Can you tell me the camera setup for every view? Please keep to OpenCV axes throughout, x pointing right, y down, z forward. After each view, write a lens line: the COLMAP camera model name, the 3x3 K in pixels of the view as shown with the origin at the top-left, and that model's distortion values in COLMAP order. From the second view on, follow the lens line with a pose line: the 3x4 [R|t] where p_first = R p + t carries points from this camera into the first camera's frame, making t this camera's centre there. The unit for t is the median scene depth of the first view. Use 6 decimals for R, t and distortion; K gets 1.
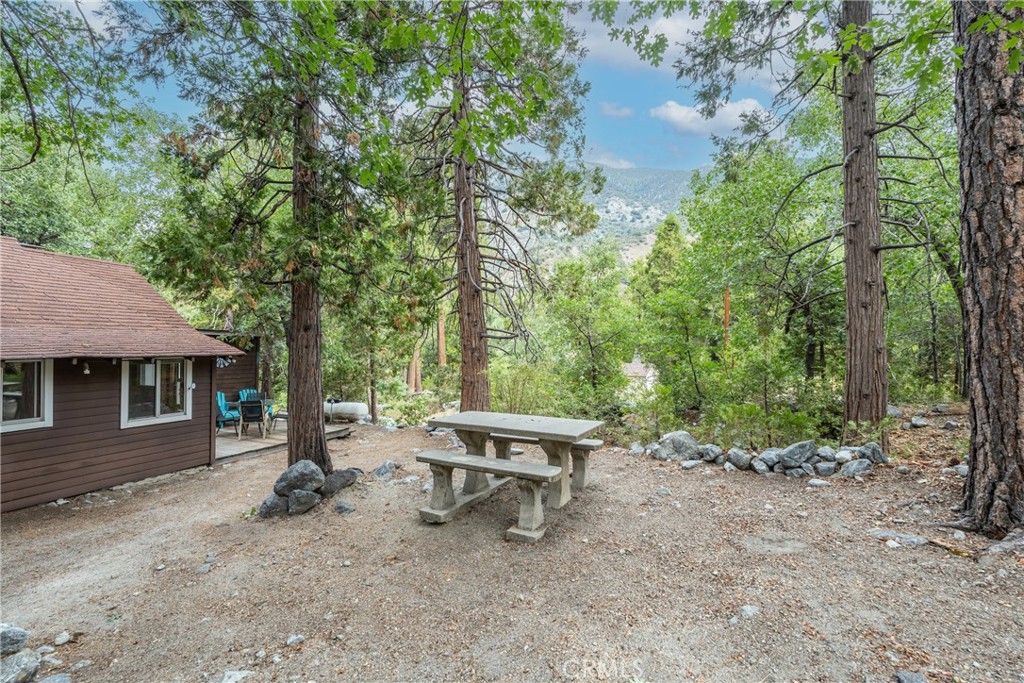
lens RADIAL K [[457.8, 0, 509.2], [0, 457.8, 341.1], [0, 0, 1]] dist [-0.002007, -0.000185]
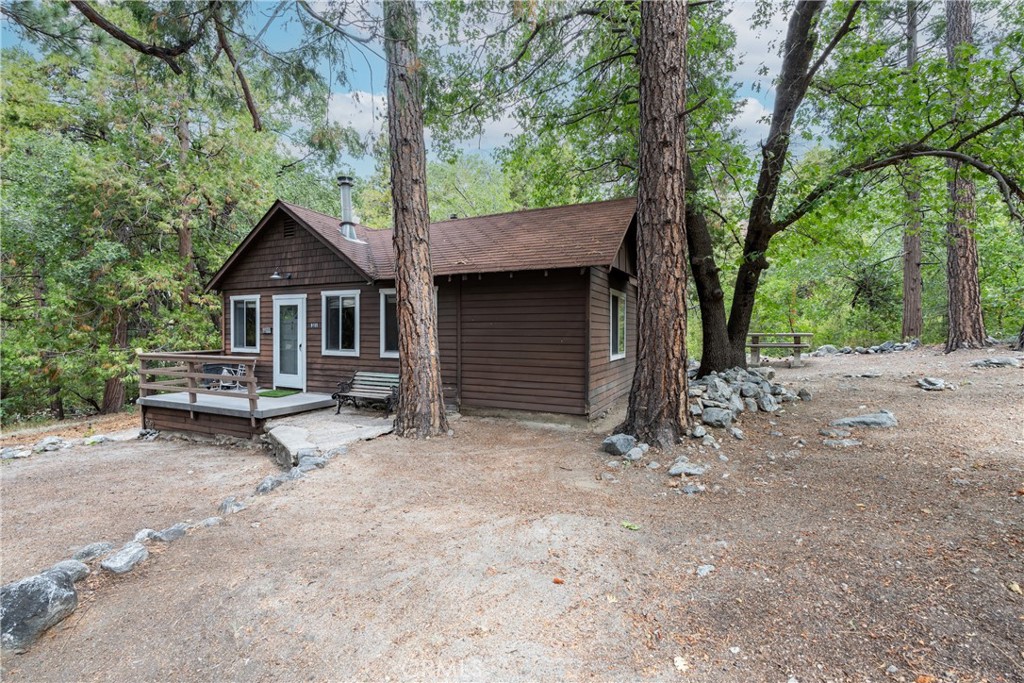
lens RADIAL K [[457.8, 0, 514.9], [0, 457.8, 338.0], [0, 0, 1]] dist [-0.002007, -0.000185]
pose [[0.999530, 0.004994, -0.030250, -1.162002], [-0.004137, 0.999590, 0.028331, 0.111036], [0.030379, -0.028192, 0.999141, -1.376150]]
